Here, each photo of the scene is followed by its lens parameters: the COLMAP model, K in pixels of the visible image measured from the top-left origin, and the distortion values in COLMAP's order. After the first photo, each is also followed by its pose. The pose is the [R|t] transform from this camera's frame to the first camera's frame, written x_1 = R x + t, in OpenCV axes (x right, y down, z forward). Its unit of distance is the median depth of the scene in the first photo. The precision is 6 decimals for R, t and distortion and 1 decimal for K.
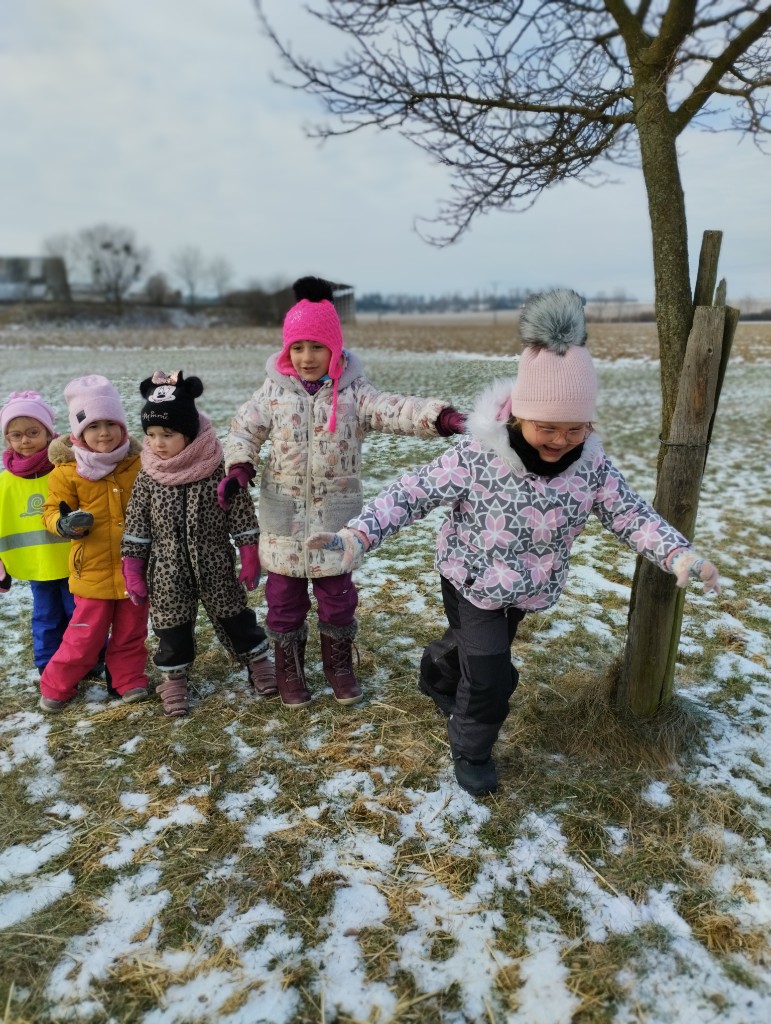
lens RADIAL K [[807.0, 0, 385.5], [0, 807.0, 512.0], [0, 0, 1]] dist [0.056962, -0.068394]
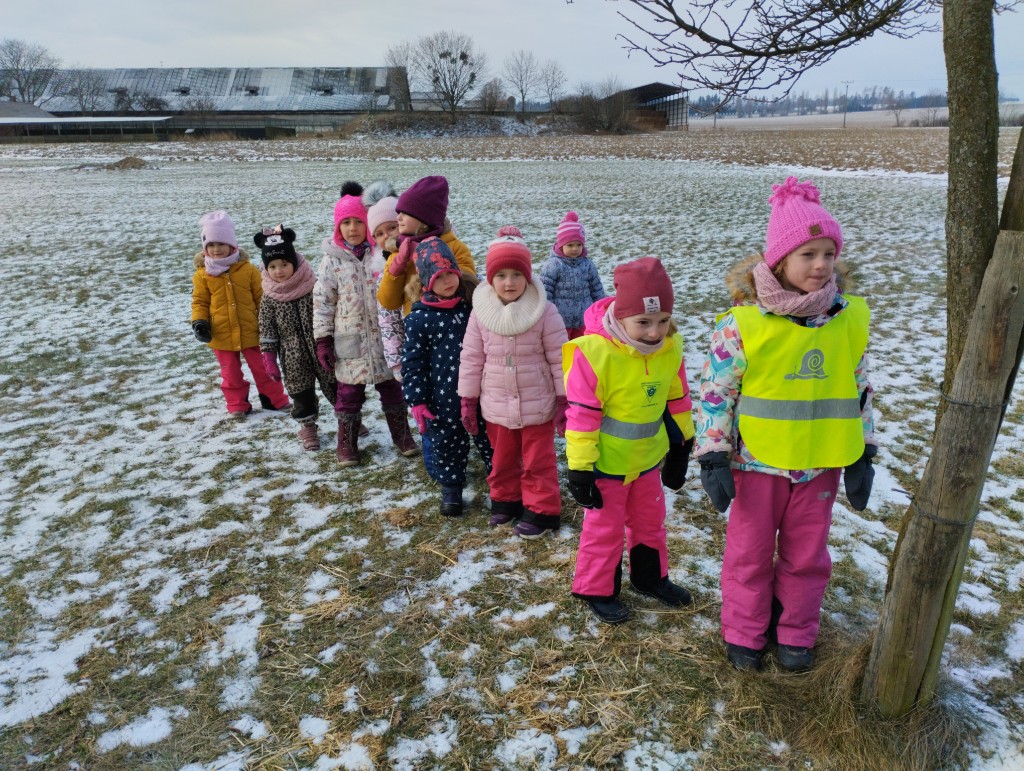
lens RADIAL K [[807.0, 0, 512.0], [0, 807.0, 385.5], [0, 0, 1]] dist [0.056962, -0.068394]
pose [[0.972101, 0.064979, -0.225385, 0.102290], [-0.048161, 0.995684, 0.079335, -0.125676], [0.229567, -0.066267, 0.971034, 0.121104]]
